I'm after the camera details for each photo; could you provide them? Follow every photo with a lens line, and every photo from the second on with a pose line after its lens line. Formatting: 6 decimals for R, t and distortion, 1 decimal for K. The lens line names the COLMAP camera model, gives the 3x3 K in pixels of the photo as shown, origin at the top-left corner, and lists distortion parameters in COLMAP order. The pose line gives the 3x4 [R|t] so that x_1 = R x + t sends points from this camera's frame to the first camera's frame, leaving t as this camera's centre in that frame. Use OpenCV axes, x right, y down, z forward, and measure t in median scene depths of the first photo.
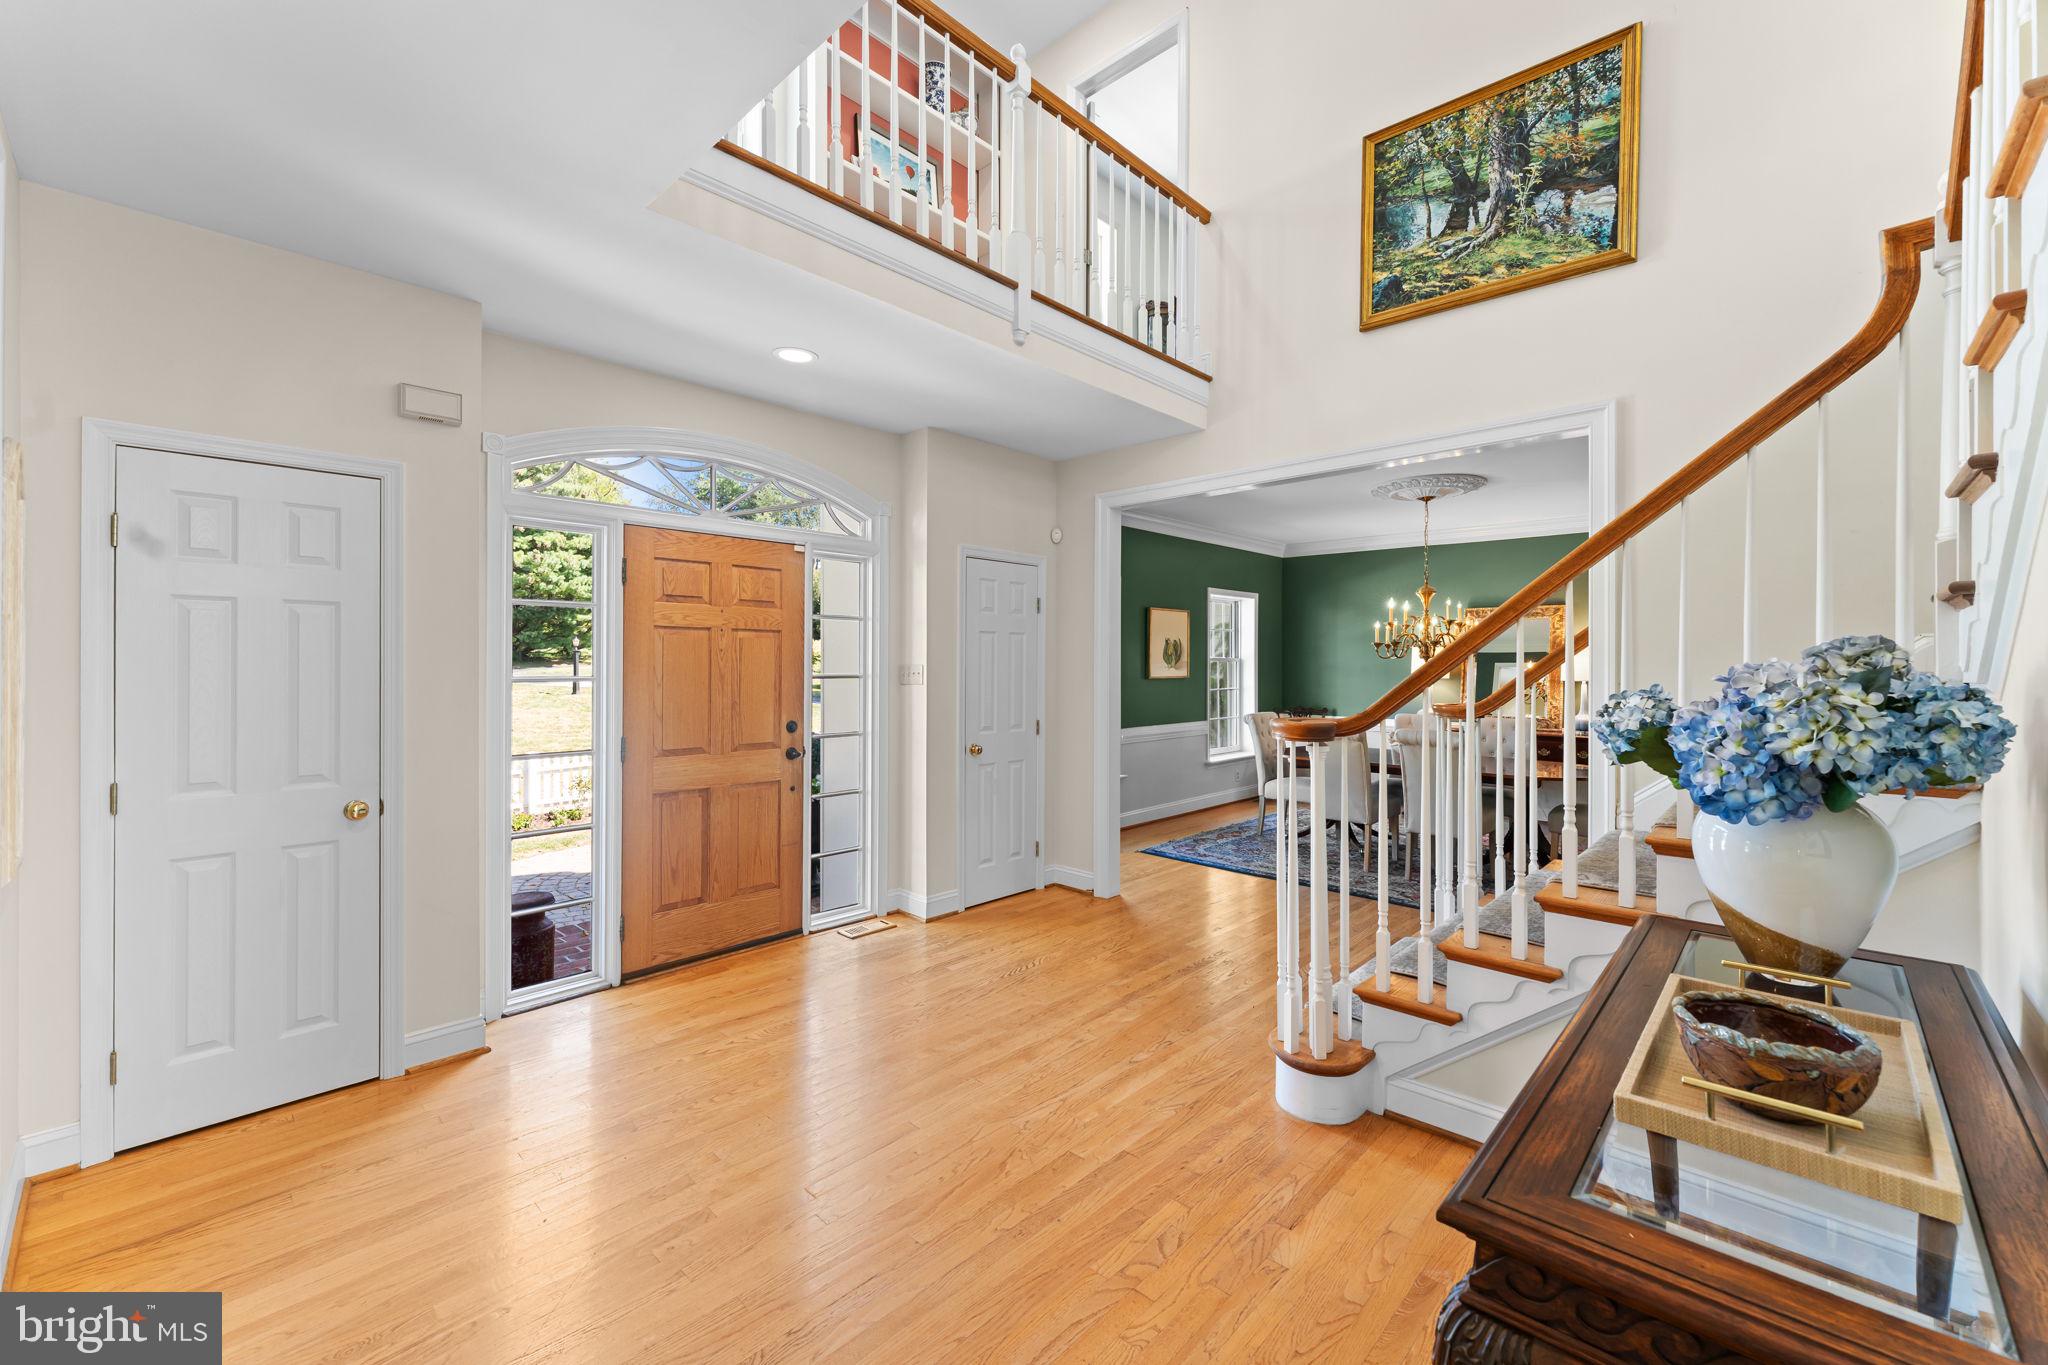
lens RADIAL K [[827.8, 0, 1026.2], [0, 827.8, 669.9], [0, 0, 1]] dist [-0.002095, -0.000073]
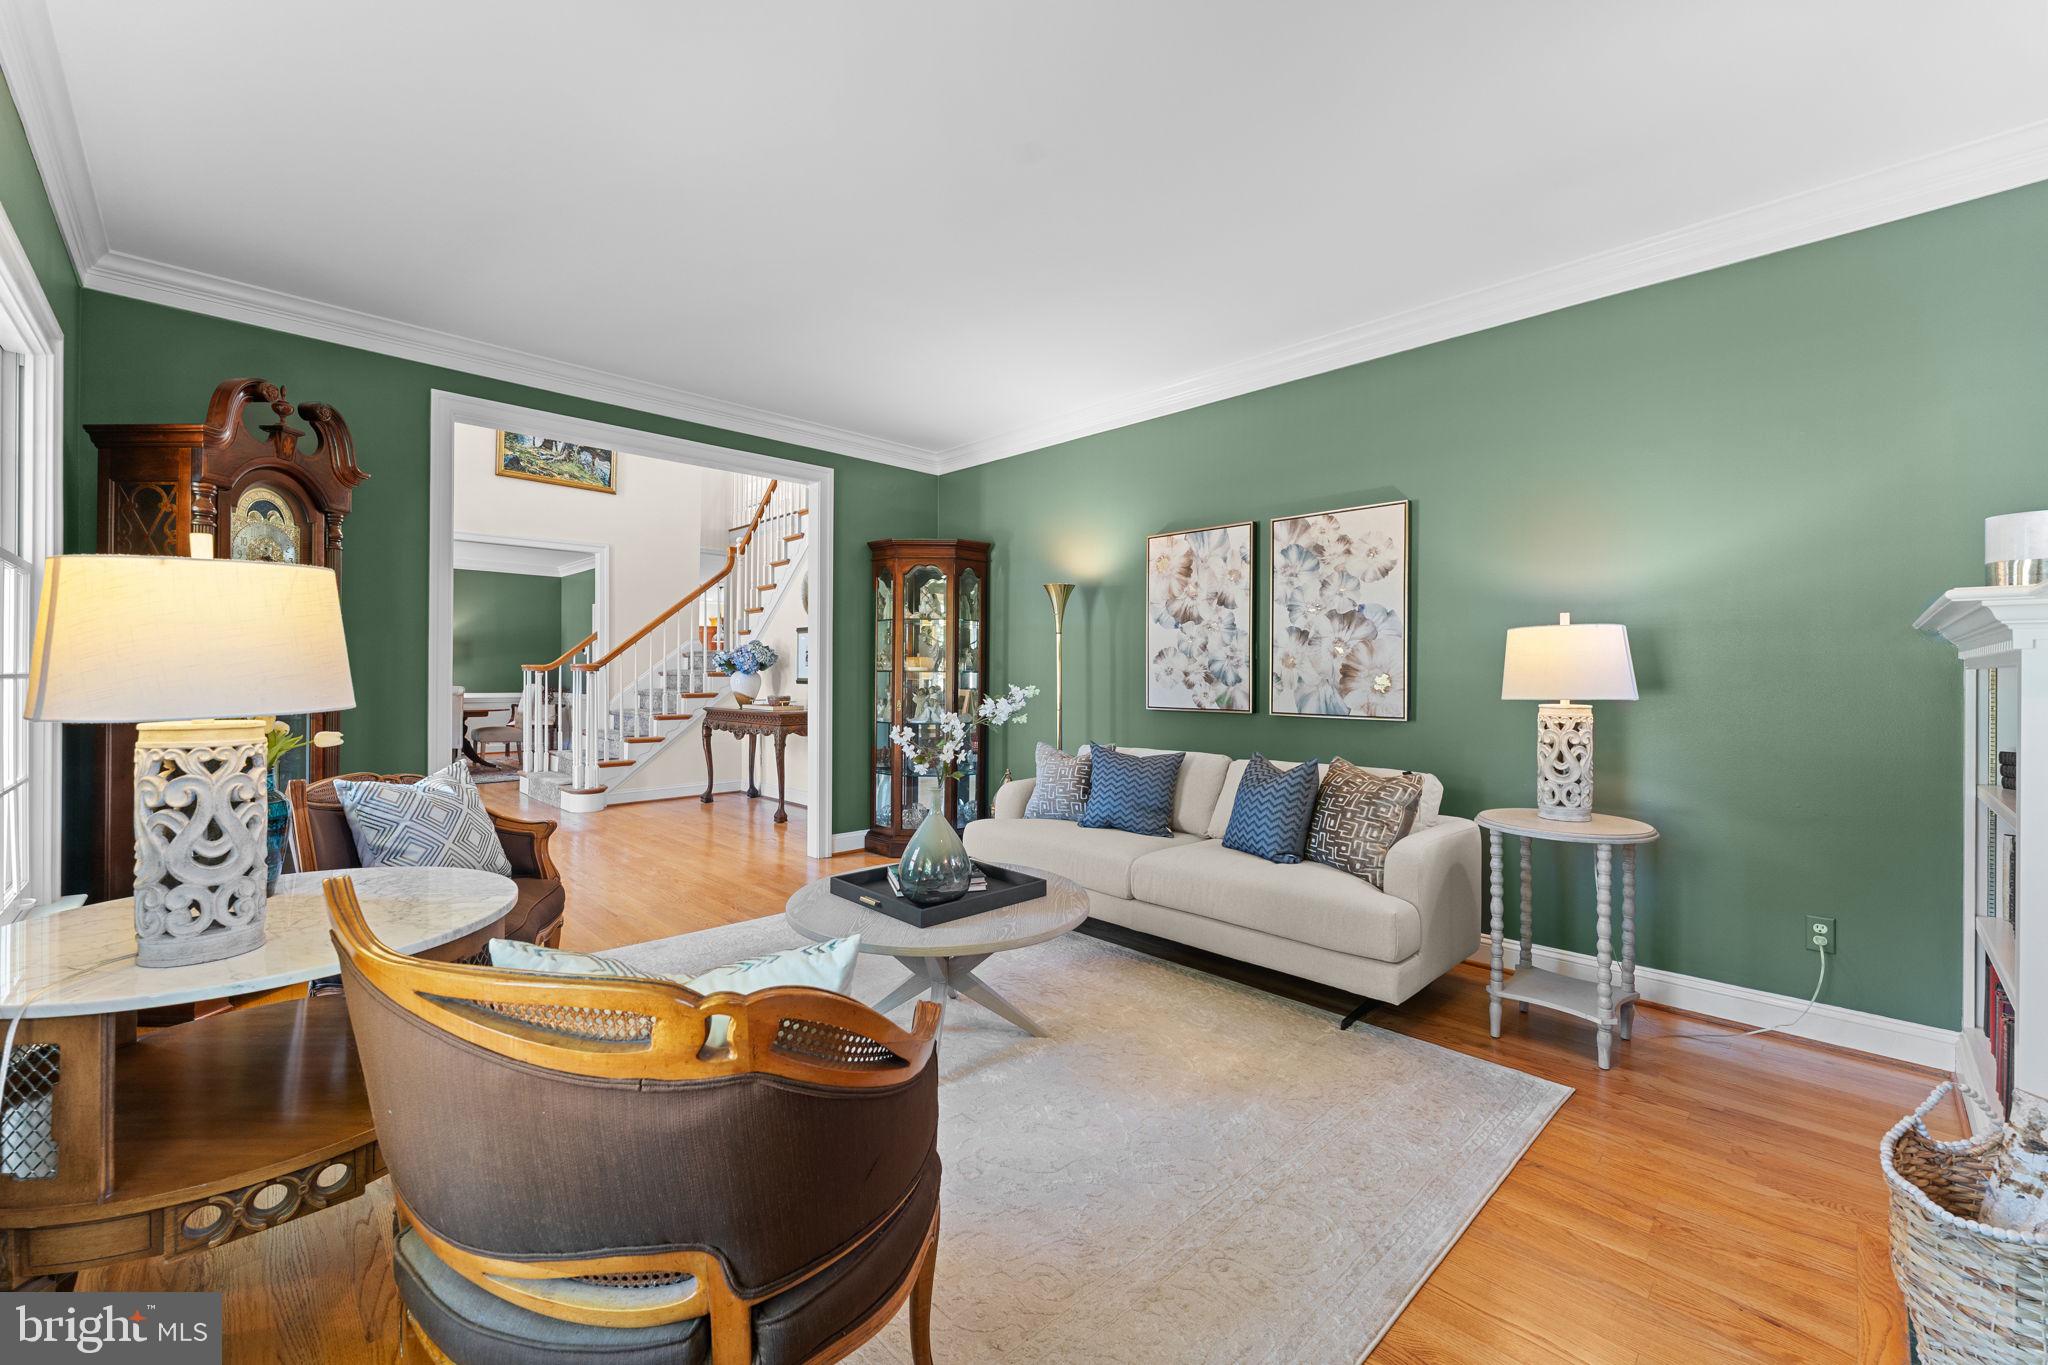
lens RADIAL K [[827.8, 0, 1028.3], [0, 827.8, 674.0], [0, 0, 1]] dist [-0.002095, -0.000073]
pose [[0.033127, -0.009231, 0.999409, -1.391181], [-0.004396, 0.999946, 0.009382, 0.039480], [-0.999441, -0.004704, 0.033084, -0.309526]]
